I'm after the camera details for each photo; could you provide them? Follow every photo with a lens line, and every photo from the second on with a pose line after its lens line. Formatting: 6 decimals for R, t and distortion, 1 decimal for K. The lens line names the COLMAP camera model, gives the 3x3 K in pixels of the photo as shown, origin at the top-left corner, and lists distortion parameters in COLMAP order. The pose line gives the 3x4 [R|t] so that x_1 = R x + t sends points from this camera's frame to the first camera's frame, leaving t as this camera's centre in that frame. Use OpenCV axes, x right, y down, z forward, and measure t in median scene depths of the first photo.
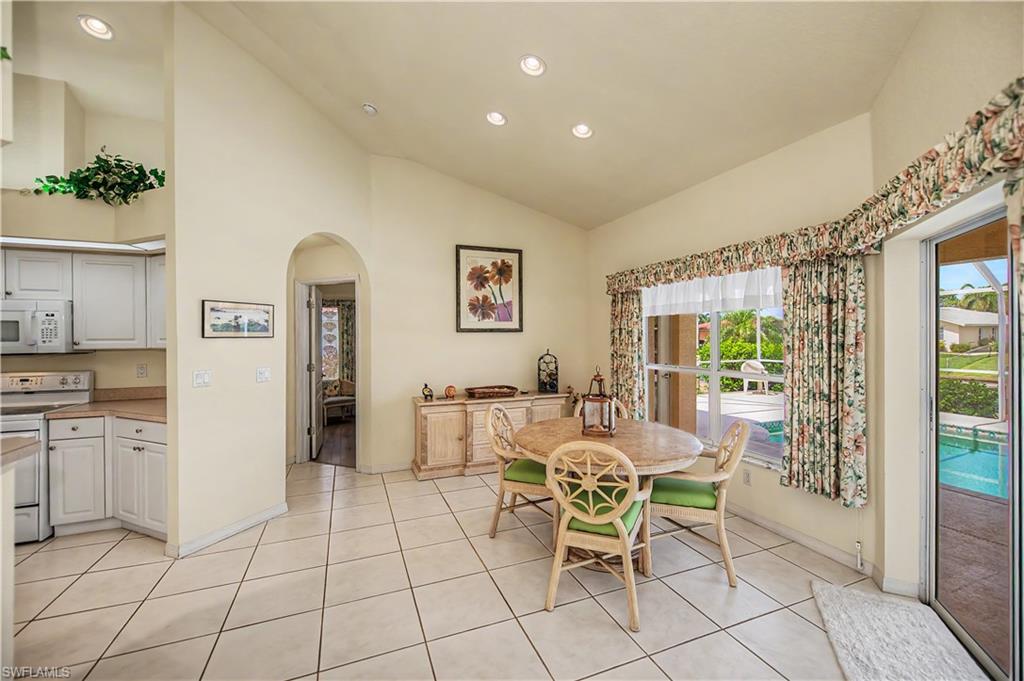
lens RADIAL K [[415.7, 0, 514.9], [0, 415.7, 337.2], [0, 0, 1]] dist [0.001421, -0.000201]
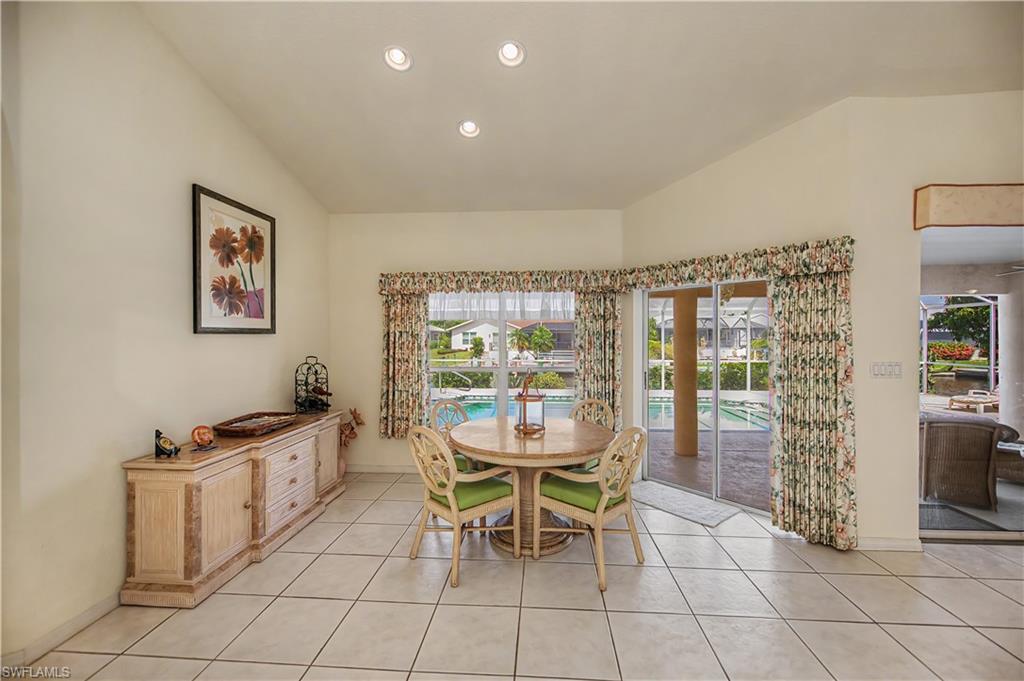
lens RADIAL K [[410.7, 0, 517.7], [0, 410.7, 338.1], [0, 0, 1]] dist [0.000478, -0.000055]
pose [[0.436547, 0.001052, 0.899681, -0.486466], [0.000305, 0.999999, -0.001317, -0.004808], [-0.899682, 0.000850, 0.436546, 0.357508]]
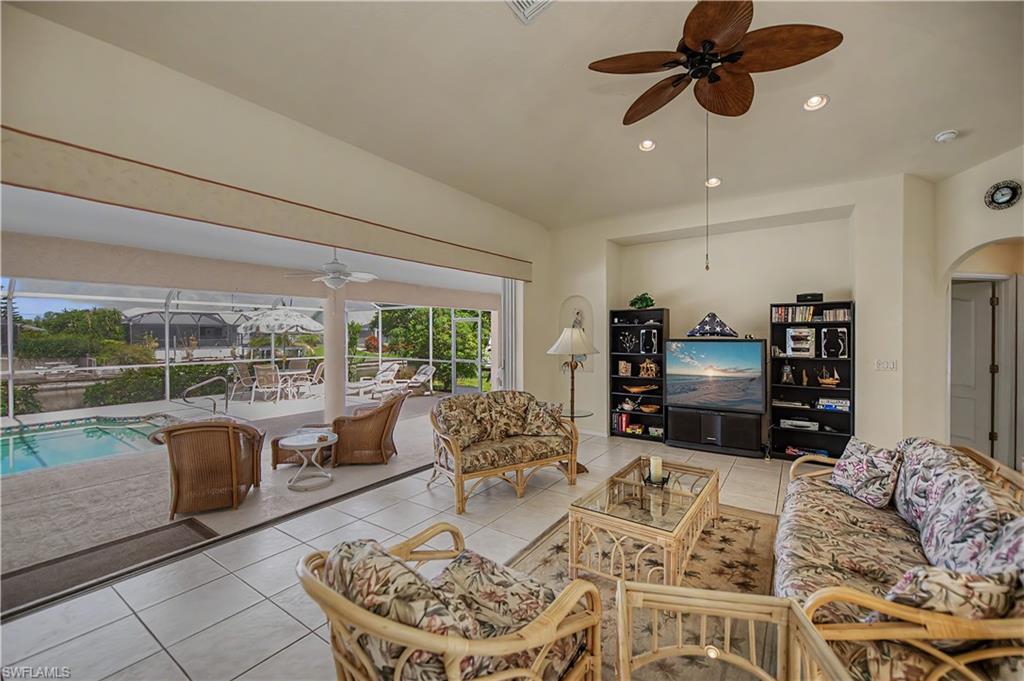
lens RADIAL K [[415.7, 0, 514.9], [0, 415.7, 337.2], [0, 0, 1]] dist [0.001421, -0.000201]
pose [[-0.550328, -0.001470, 0.834947, -0.333215], [0.005935, 0.999966, 0.005672, -0.005914], [-0.834927, 0.008076, -0.550301, -0.158871]]
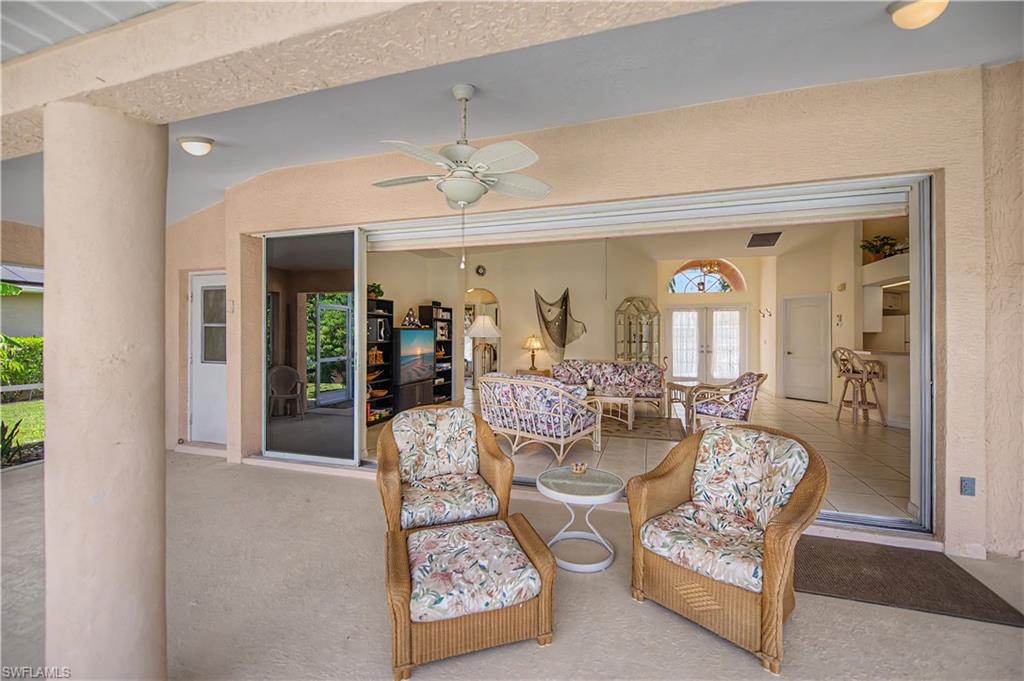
lens RADIAL K [[425.5, 0, 514.9], [0, 425.5, 337.8], [0, 0, 1]] dist [0.000856, -0.000227]
pose [[-0.639156, 0.005497, -0.769058, 1.303384], [-0.001264, 0.999966, 0.008198, 0.032141], [0.769076, 0.006212, -0.639127, 0.025014]]
